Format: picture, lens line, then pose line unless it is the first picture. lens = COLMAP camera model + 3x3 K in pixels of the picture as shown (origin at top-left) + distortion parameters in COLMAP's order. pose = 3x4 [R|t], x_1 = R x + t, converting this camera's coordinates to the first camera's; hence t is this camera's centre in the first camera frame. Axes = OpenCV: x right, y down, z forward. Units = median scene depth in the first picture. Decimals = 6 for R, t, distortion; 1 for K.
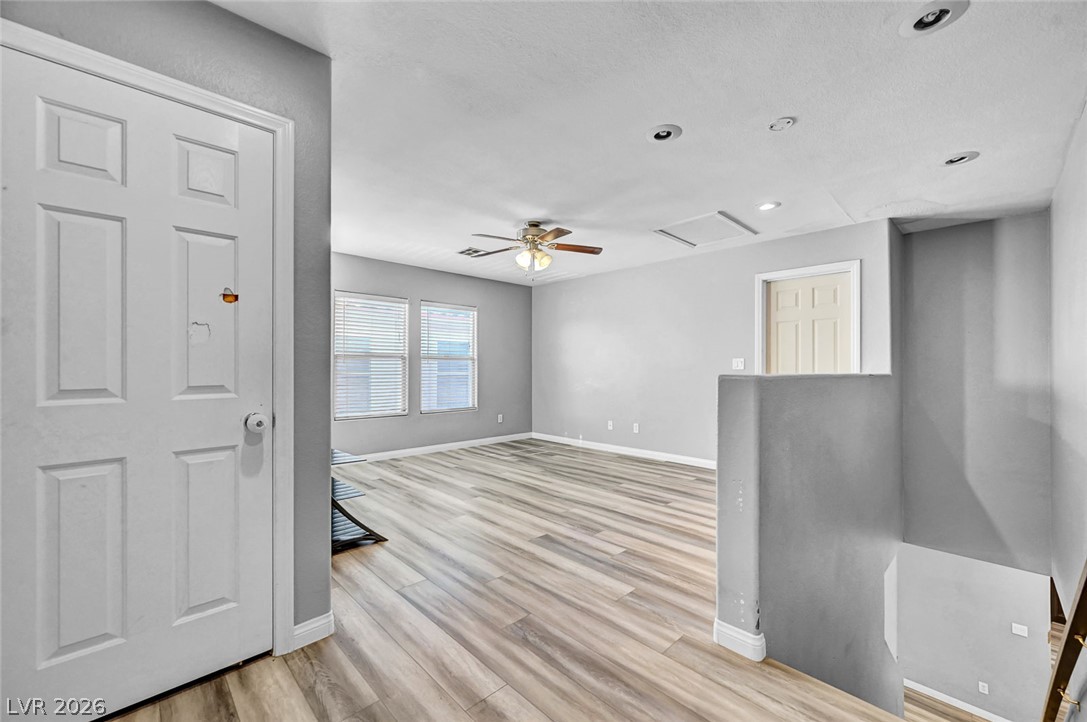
lens RADIAL K [[431.2, 0, 543.6], [0, 431.2, 366.9], [0, 0, 1]] dist [0.002482, -0.000033]
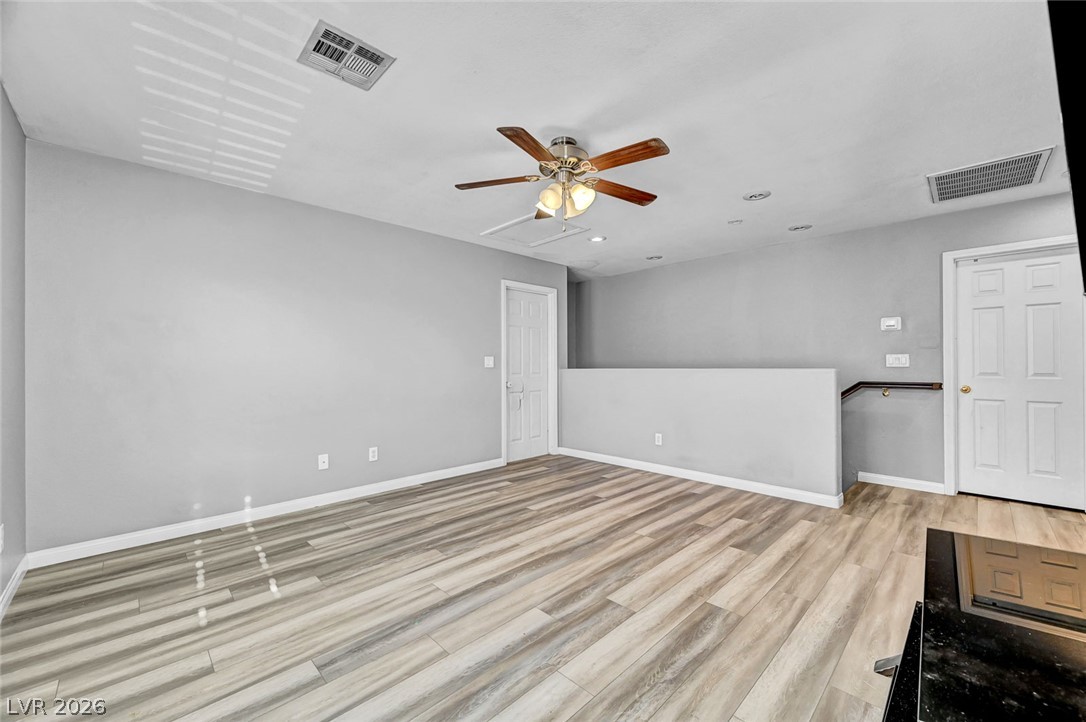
lens RADIAL K [[430.8, 0, 542.8], [0, 430.8, 362.3], [0, 0, 1]] dist [0.002482, -0.000033]
pose [[-0.007089, 0.005118, 0.999962, -0.751368], [0.001697, 0.999986, -0.005106, 0.000780], [-0.999973, 0.001661, -0.007097, 1.162244]]
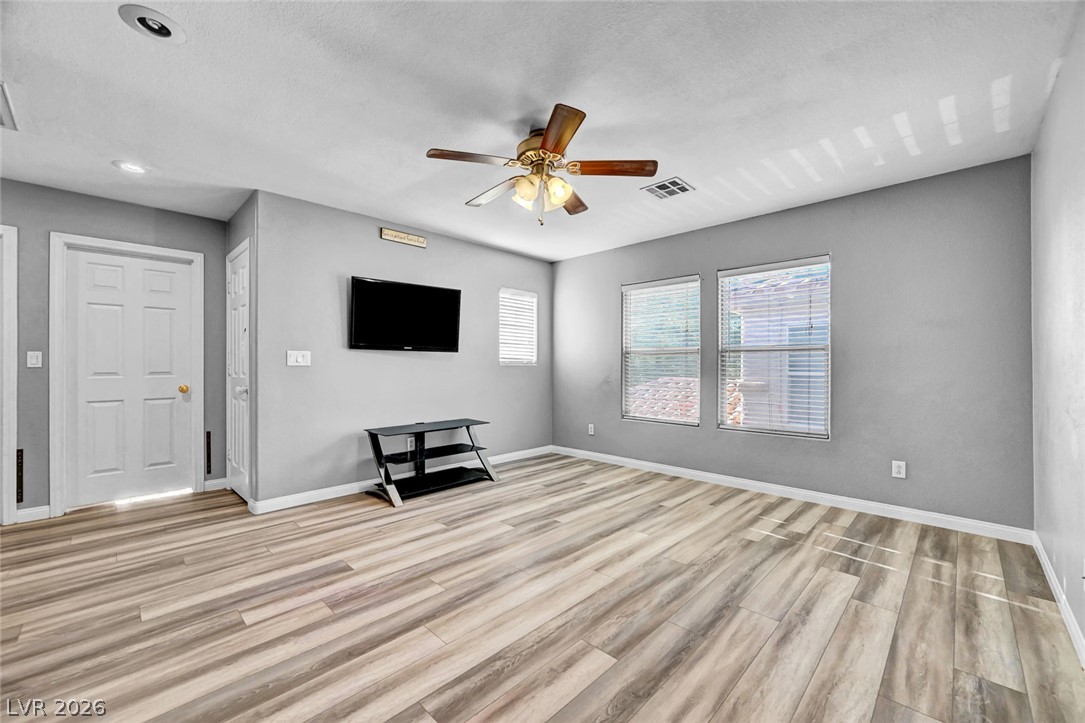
lens RADIAL K [[429.8, 0, 547.0], [0, 429.8, 364.5], [0, 0, 1]] dist [-0.000263, 0.000078]
pose [[0.036537, -0.005766, -0.999316, 0.679892], [0.003355, 0.999978, -0.005647, 0.010069], [0.999327, -0.003147, 0.036555, 1.102936]]
